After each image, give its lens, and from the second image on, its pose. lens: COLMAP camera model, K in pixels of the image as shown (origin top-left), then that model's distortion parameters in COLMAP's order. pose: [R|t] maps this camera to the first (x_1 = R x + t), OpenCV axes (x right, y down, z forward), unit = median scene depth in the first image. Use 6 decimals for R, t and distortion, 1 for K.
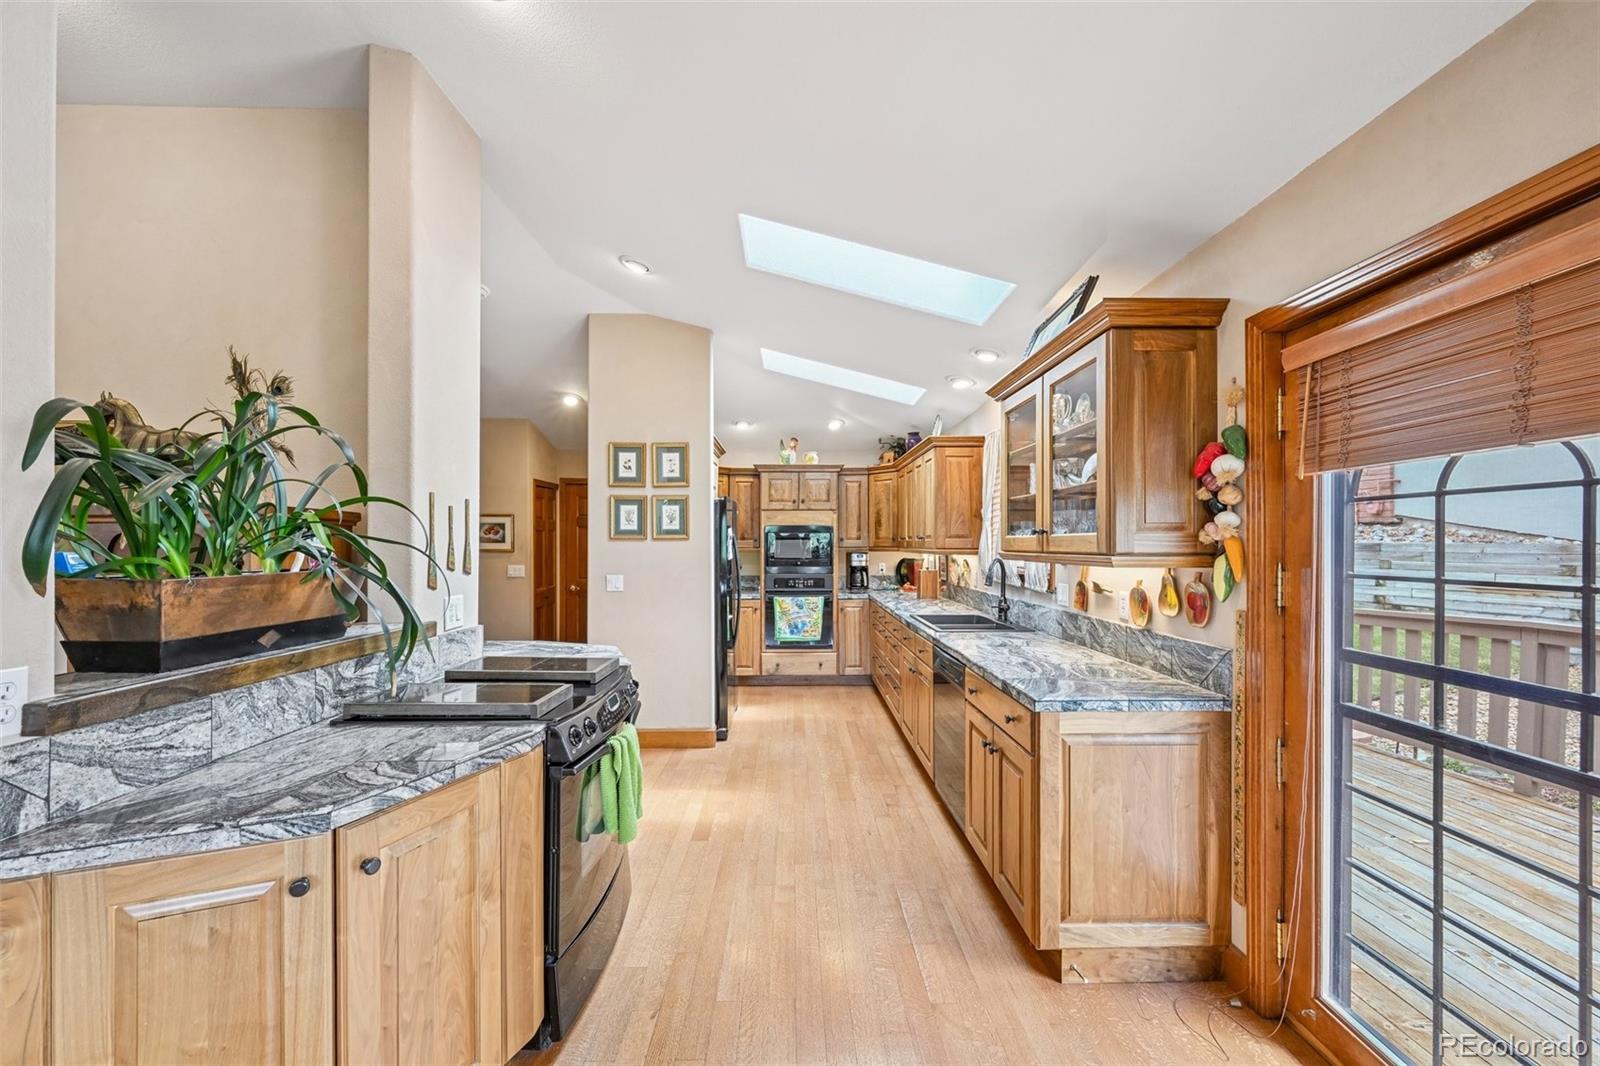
lens RADIAL K [[629.4, 0, 798.2], [0, 629.4, 545.2], [0, 0, 1]] dist [-0.000473, 0.000218]
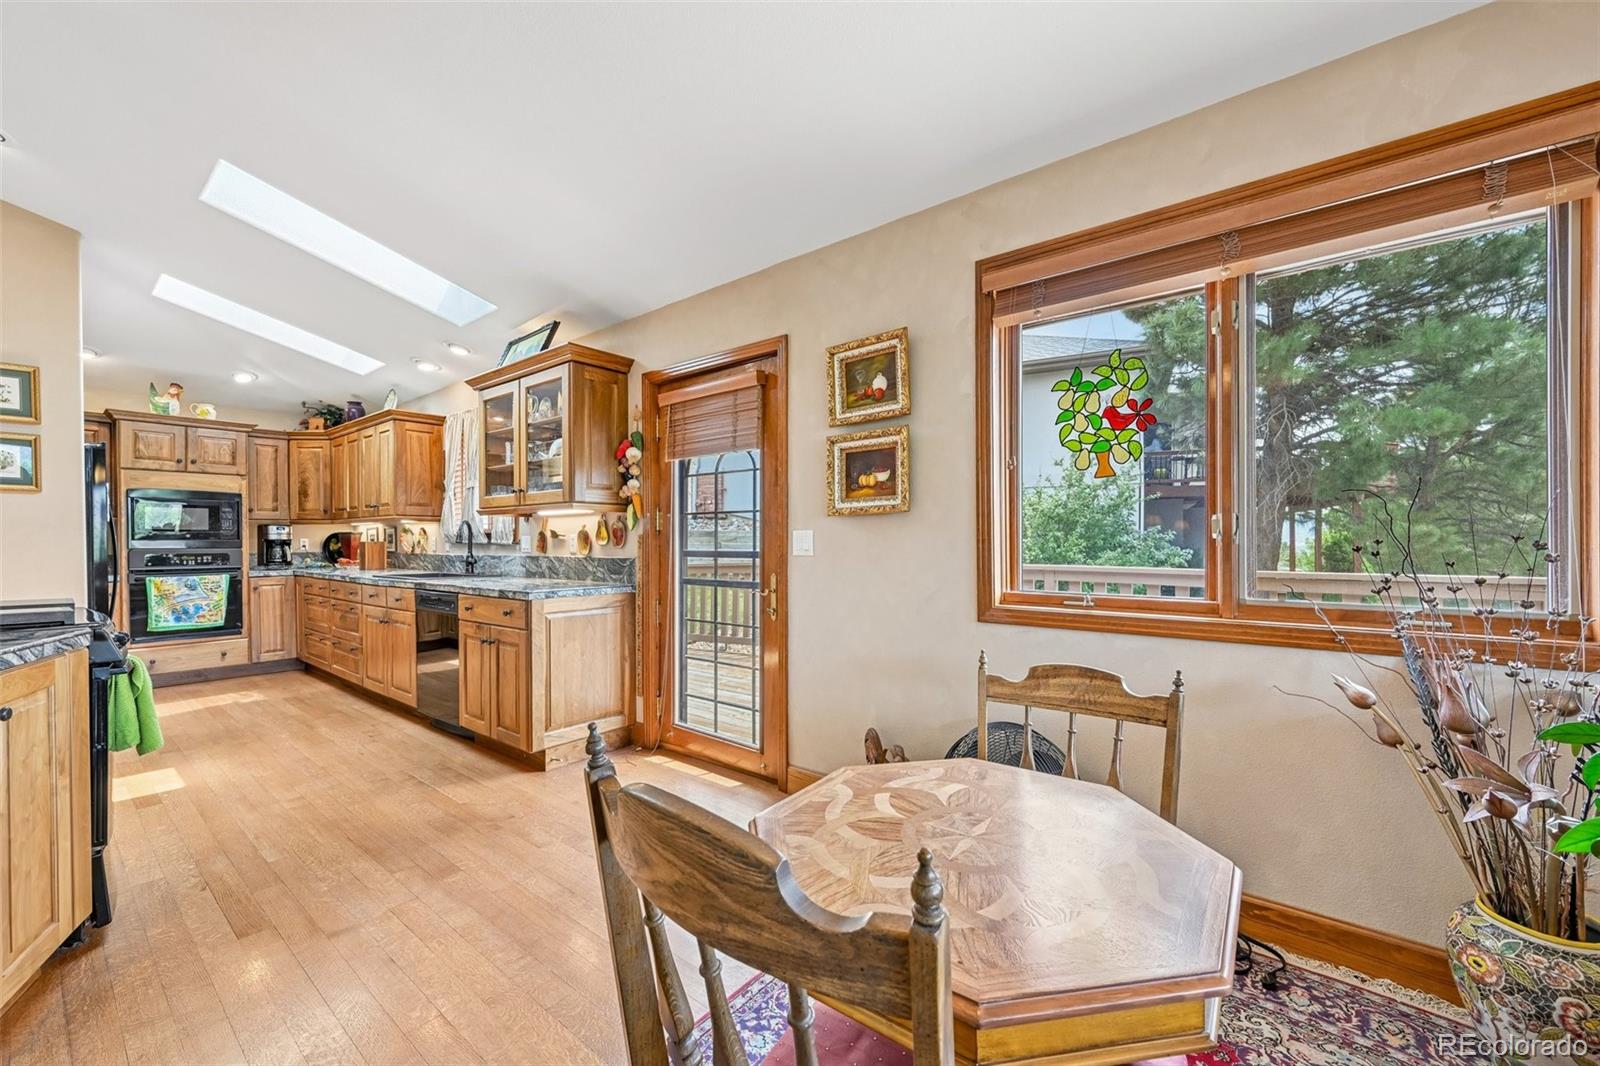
lens RADIAL K [[629.4, 0, 801.3], [0, 629.4, 542.2], [0, 0, 1]] dist [-0.000473, 0.000218]
pose [[0.642032, -0.003422, 0.766670, -0.310601], [0.002626, 0.999994, 0.002263, 0.099660], [-0.766673, 0.000560, 0.642037, -0.415495]]
